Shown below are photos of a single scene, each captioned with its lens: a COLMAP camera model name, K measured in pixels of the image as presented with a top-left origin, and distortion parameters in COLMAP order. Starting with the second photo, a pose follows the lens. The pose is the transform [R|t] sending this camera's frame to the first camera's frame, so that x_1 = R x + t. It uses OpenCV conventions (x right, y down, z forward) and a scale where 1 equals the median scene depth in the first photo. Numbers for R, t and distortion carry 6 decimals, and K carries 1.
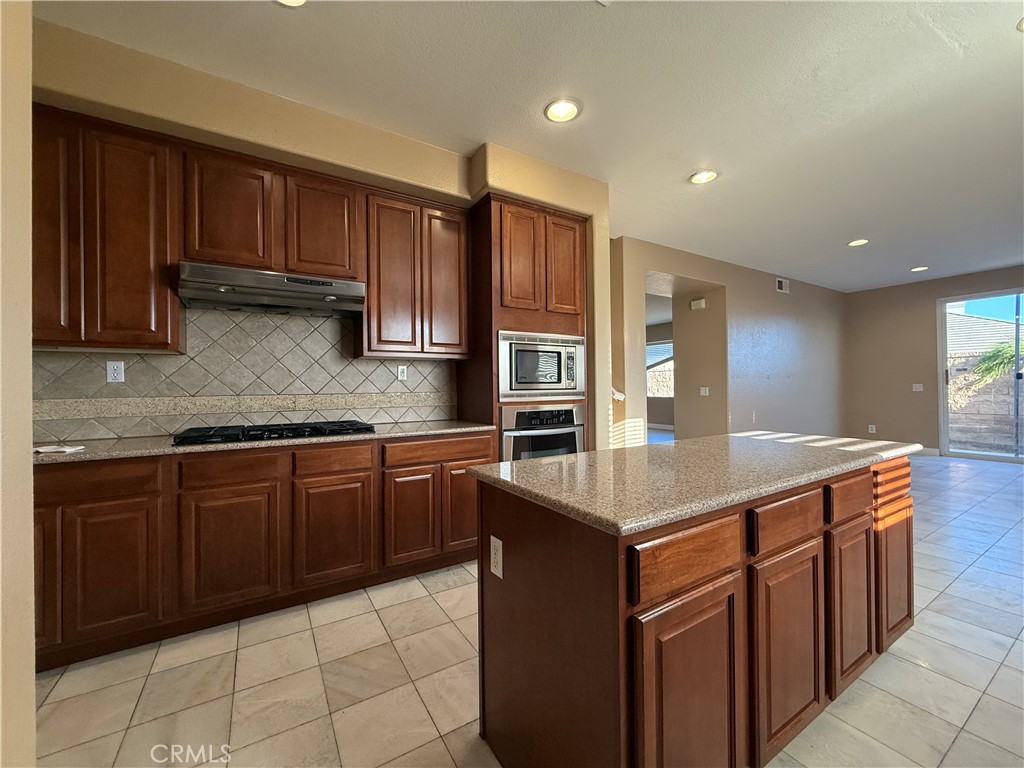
lens RADIAL K [[408.0, 0, 509.6], [0, 408.0, 384.2], [0, 0, 1]] dist [0.000355, 0.000519]
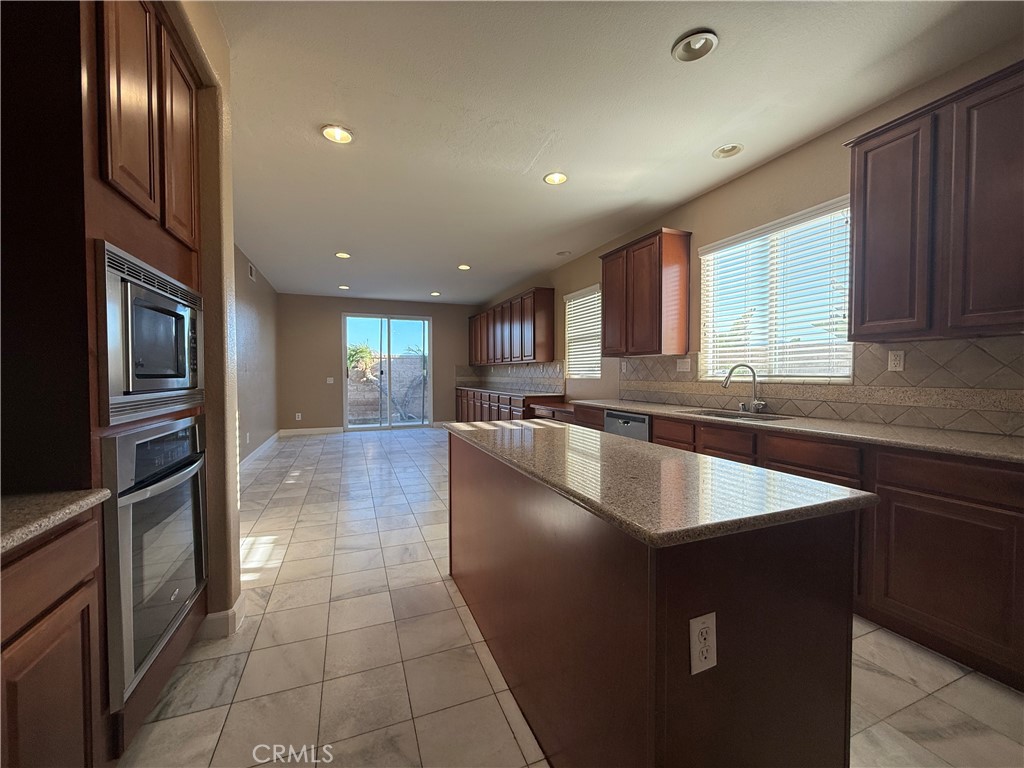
lens RADIAL K [[407.8, 0, 507.2], [0, 407.8, 381.1], [0, 0, 1]] dist [0.002056, 0.000067]
pose [[0.181624, -0.009958, 0.983318, -0.330503], [0.001759, 0.999950, 0.009801, -0.002145], [-0.983367, -0.000051, 0.181632, 0.546440]]
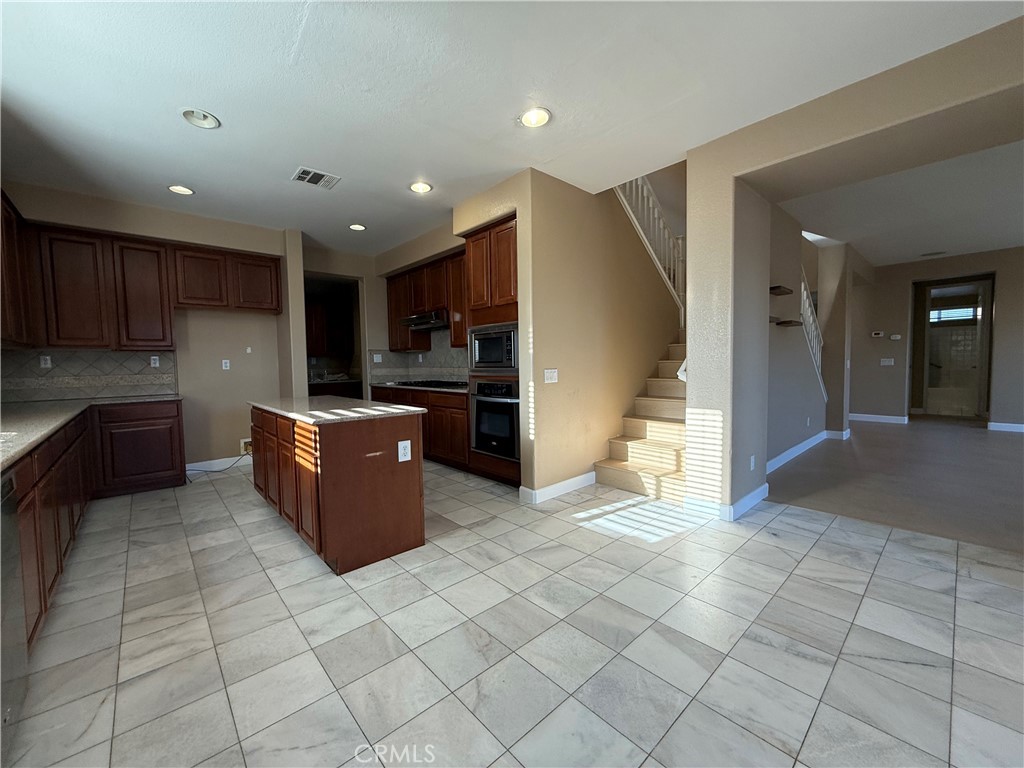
lens RADIAL K [[408.0, 0, 509.6], [0, 408.0, 384.2], [0, 0, 1]] dist [0.000355, 0.000519]
pose [[0.182949, 0.062232, -0.981151, 1.461570], [0.021957, 0.997487, 0.067362, -0.021235], [0.982877, -0.033867, 0.181123, 0.860920]]
